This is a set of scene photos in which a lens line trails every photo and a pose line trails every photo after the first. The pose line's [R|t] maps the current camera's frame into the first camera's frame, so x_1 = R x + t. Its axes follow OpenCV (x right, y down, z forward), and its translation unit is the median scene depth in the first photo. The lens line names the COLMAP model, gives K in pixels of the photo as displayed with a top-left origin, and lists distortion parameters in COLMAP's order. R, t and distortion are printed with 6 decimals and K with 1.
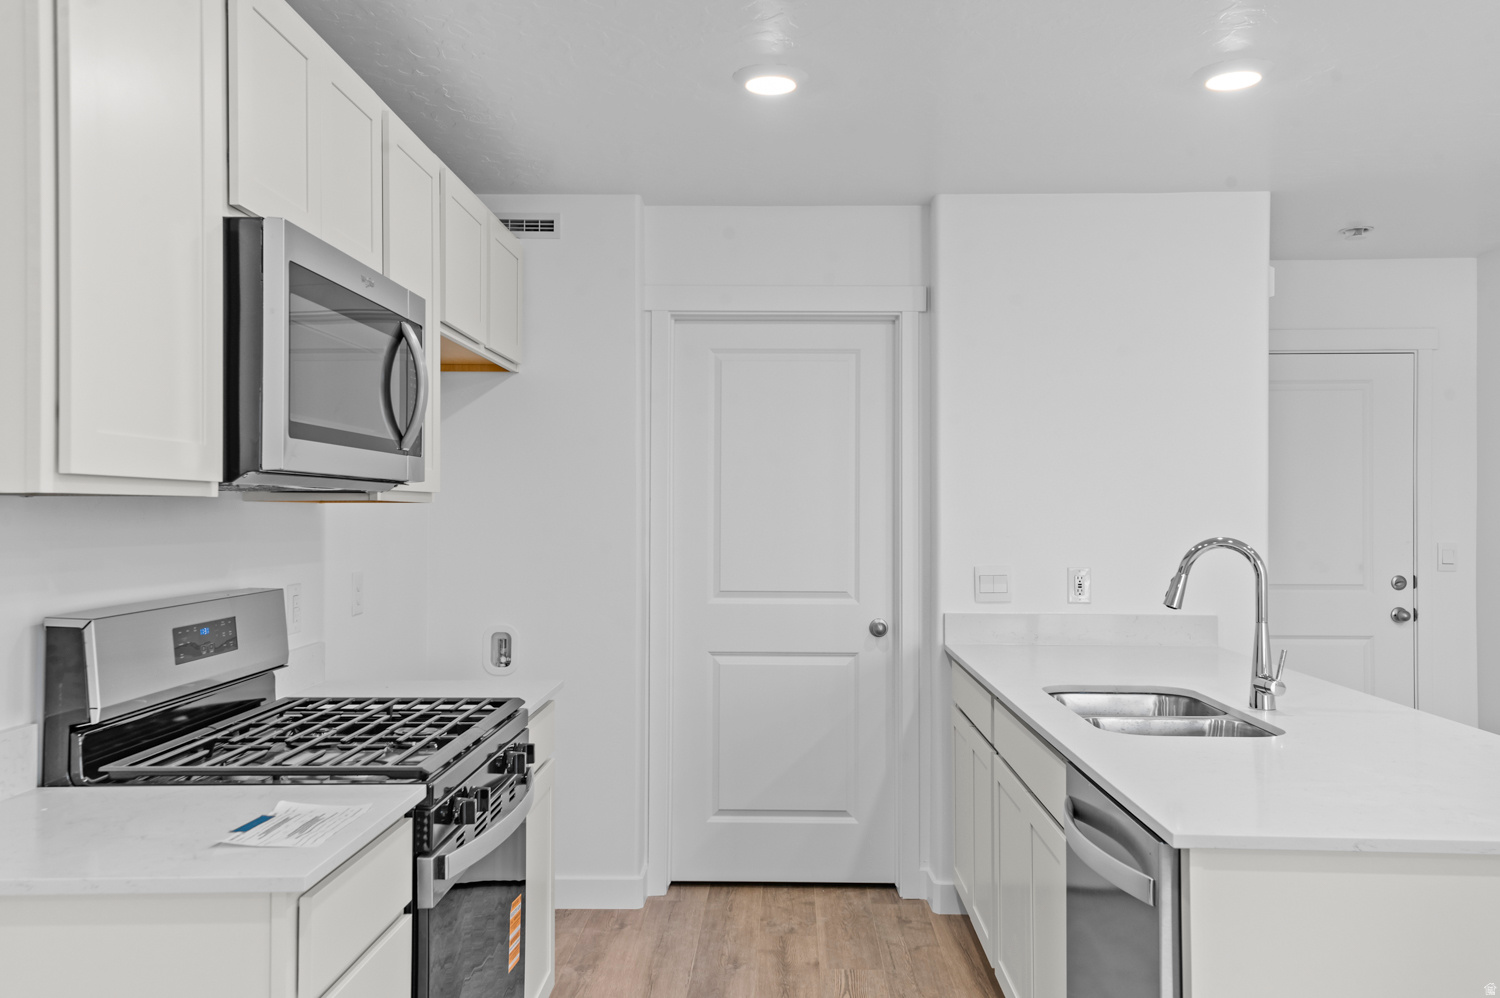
lens RADIAL K [[1231.6, 0, 745.6], [0, 1231.6, 496.3], [0, 0, 1]] dist [0.031029, 0.006407]
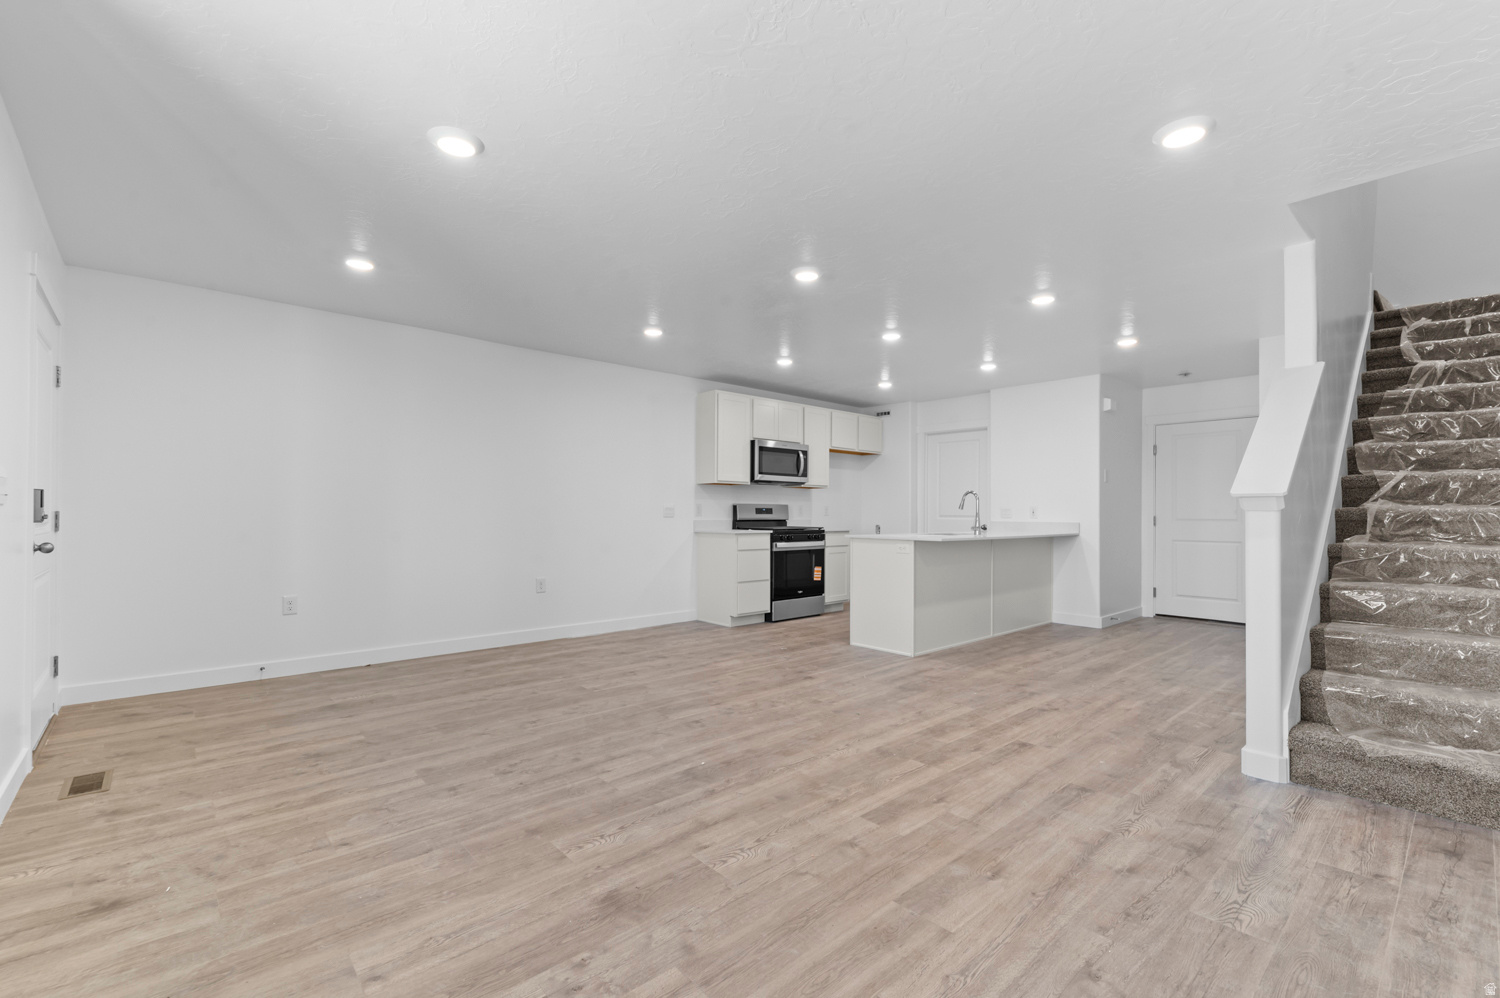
lens RADIAL K [[658.8, 0, 763.5], [0, 658.8, 498.8], [0, 0, 1]] dist [0.011966, -0.002277]
pose [[0.692205, -0.013028, -0.721584, 0.968064], [0.005517, 0.999903, -0.012761, 0.055368], [0.721680, 0.004853, 0.692210, -0.601607]]
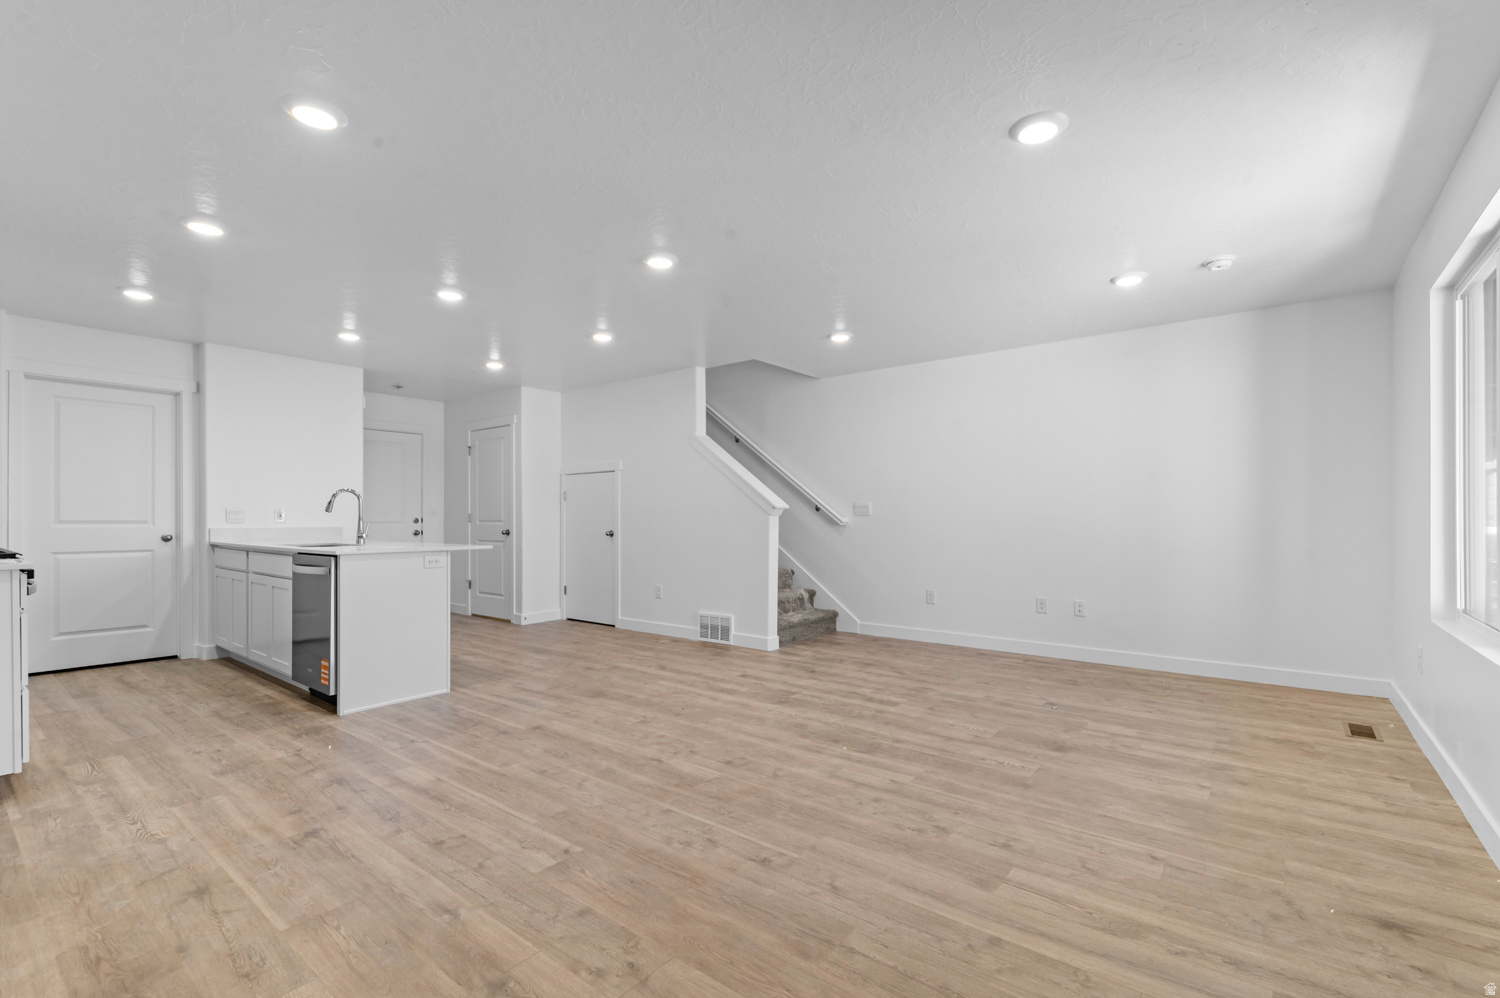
lens RADIAL K [[658.8, 0, 759.1], [0, 658.8, 518.9], [0, 0, 1]] dist [0.011966, -0.002277]
pose [[0.592255, -0.004728, 0.805736, -0.220973], [-0.008272, 0.999894, 0.011948, 0.054090], [-0.805708, -0.013741, 0.592154, -0.530894]]
